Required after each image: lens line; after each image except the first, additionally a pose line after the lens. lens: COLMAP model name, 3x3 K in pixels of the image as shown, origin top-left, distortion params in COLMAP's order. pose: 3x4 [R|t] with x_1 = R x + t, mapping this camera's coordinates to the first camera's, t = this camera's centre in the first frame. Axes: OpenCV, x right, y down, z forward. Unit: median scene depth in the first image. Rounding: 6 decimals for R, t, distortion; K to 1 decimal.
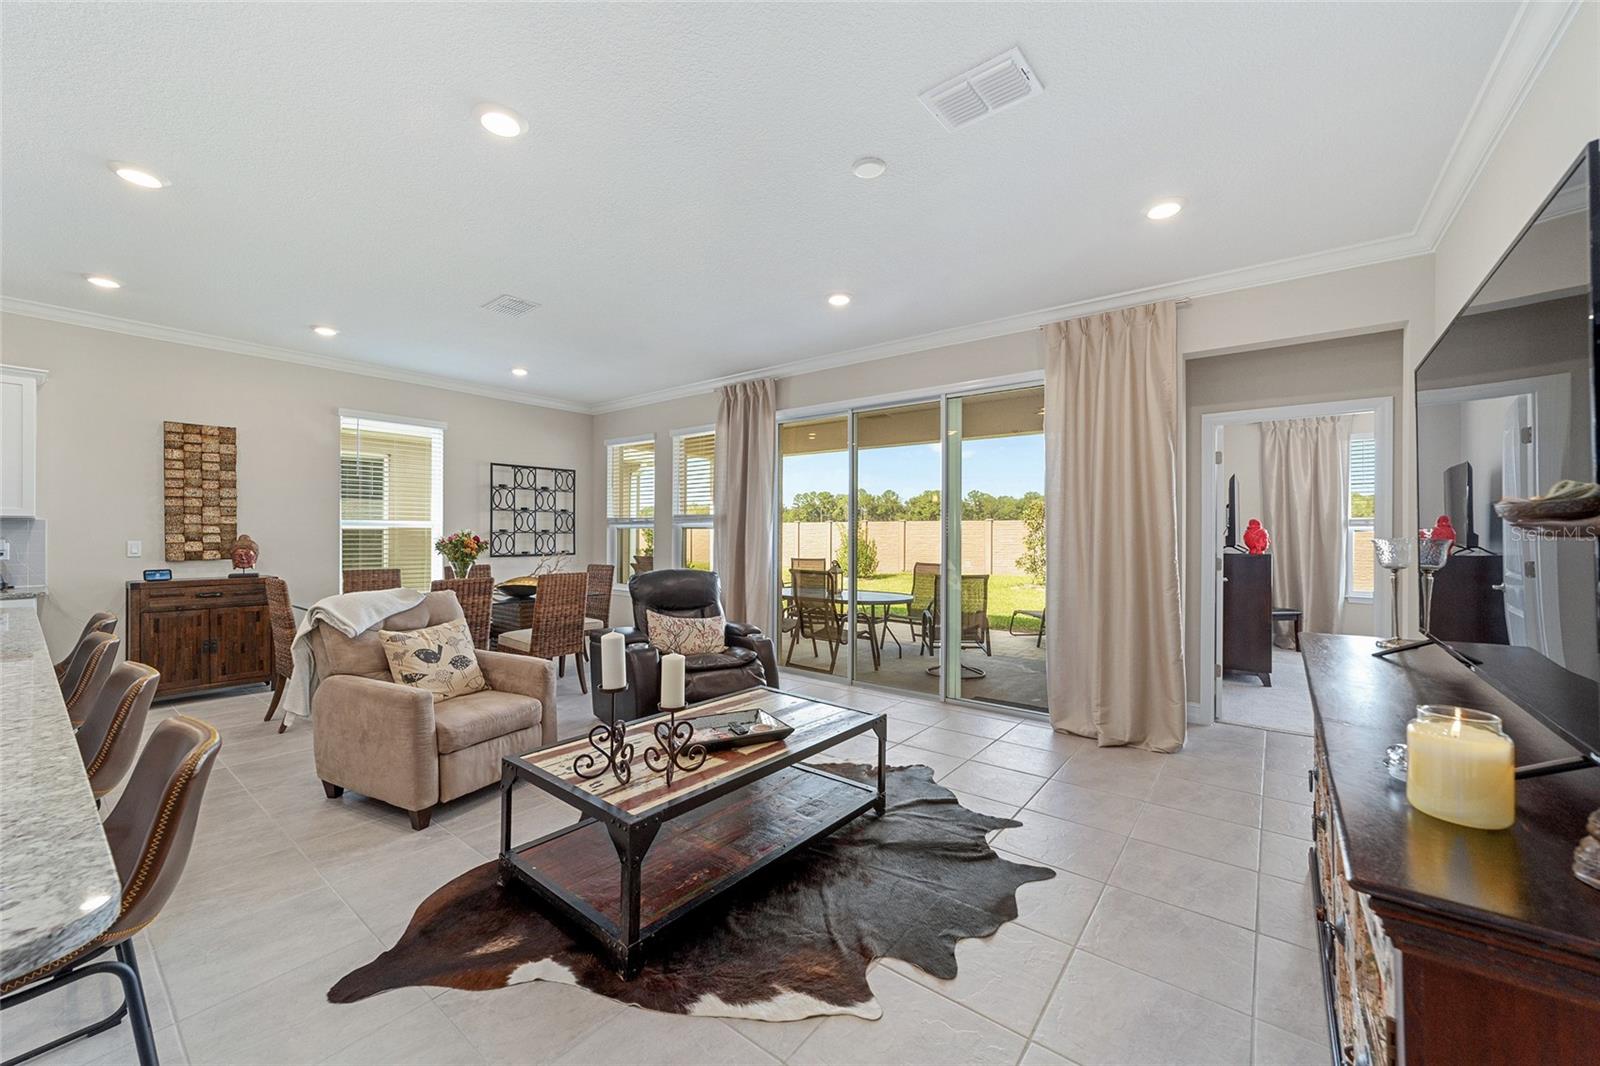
lens RADIAL K [[614.5, 0, 793.2], [0, 614.5, 531.7], [0, 0, 1]] dist [-0.003325, 0.000079]
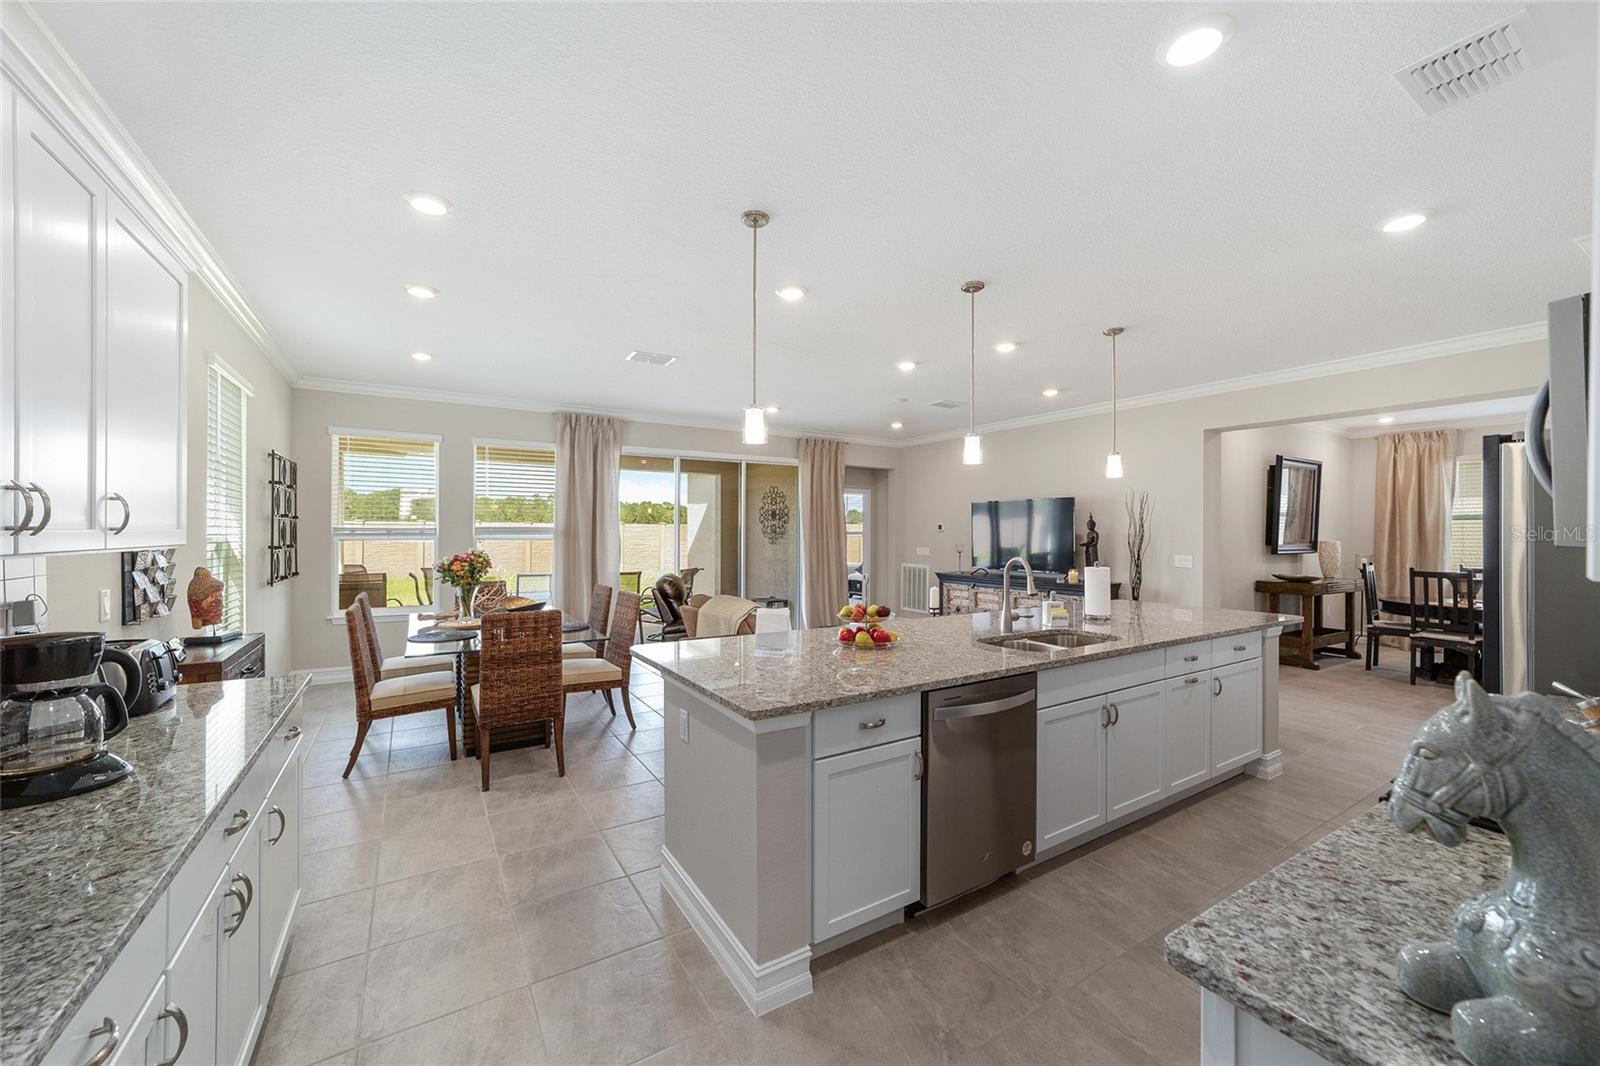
lens RADIAL K [[614.5, 0, 791.4], [0, 614.5, 534.4], [0, 0, 1]] dist [-0.003325, 0.000079]
pose [[0.346884, -0.008262, 0.937872, -1.220614], [-0.004204, 0.999937, 0.010363, -0.033764], [-0.937899, -0.007537, 0.346828, 0.279411]]
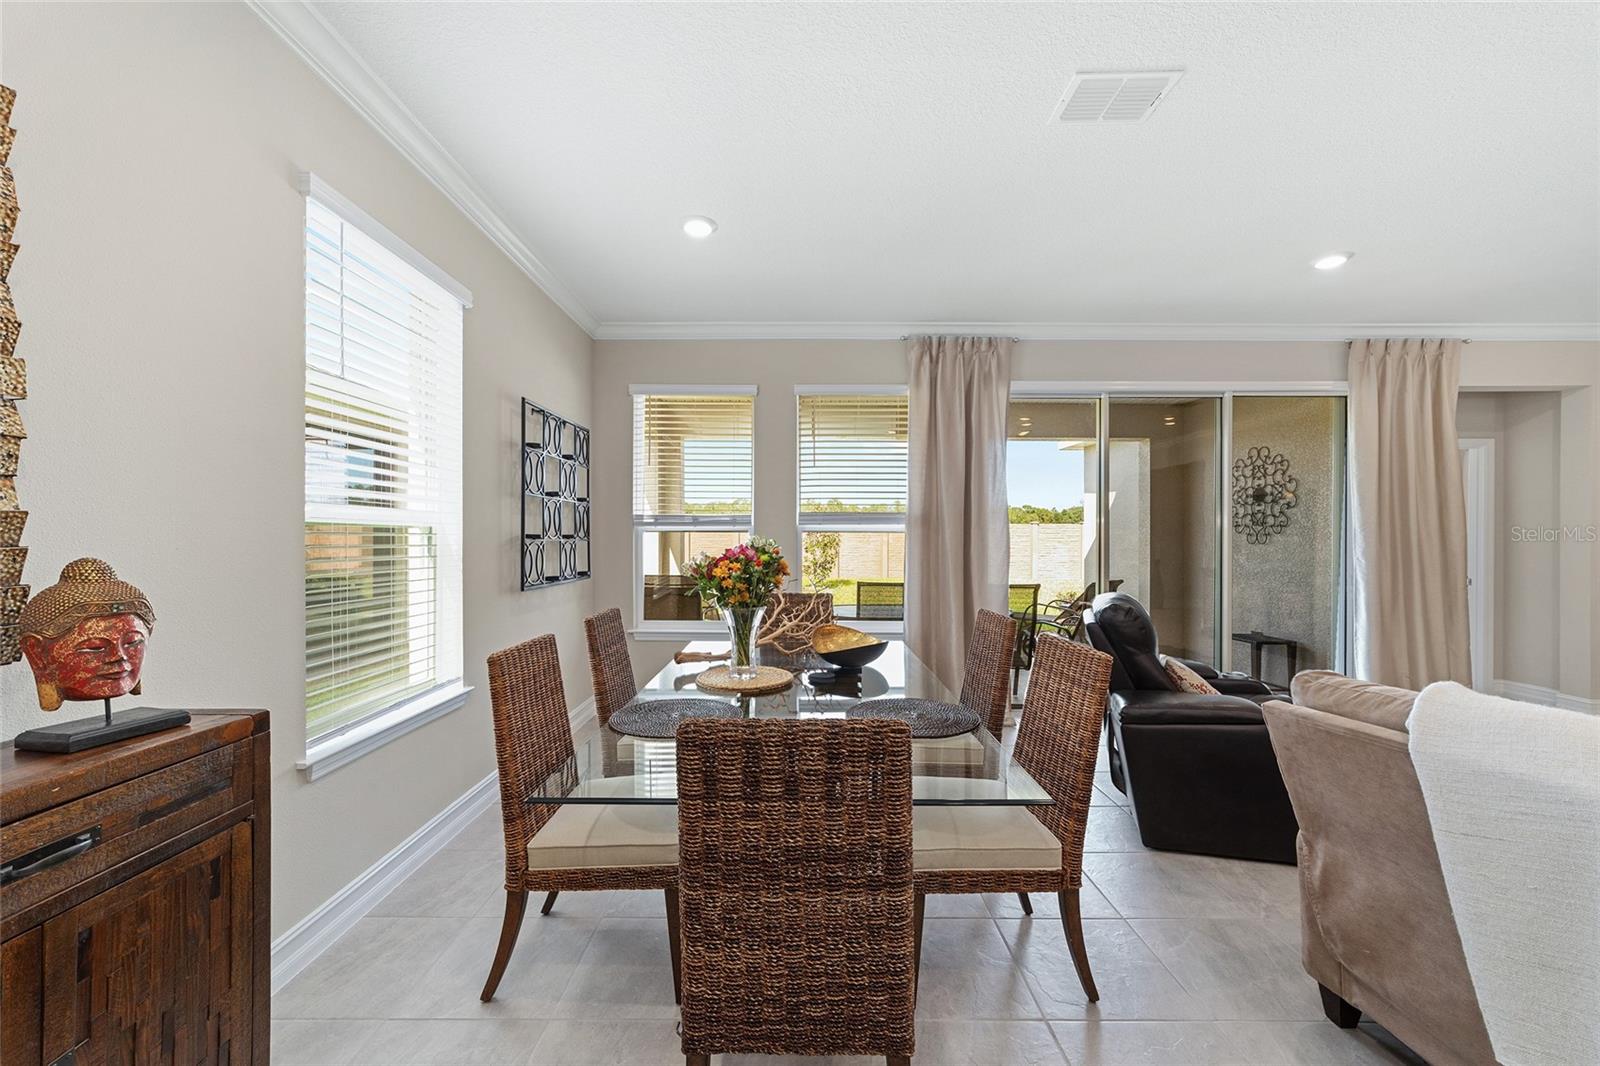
lens RADIAL K [[614.5, 0, 796.3], [0, 614.5, 534.9], [0, 0, 1]] dist [-0.003325, 0.000079]
pose [[0.790381, -0.002940, 0.612609, -0.809669], [0.002230, 0.999996, 0.001922, -0.004269], [-0.612612, -0.000153, 0.790384, 0.629270]]
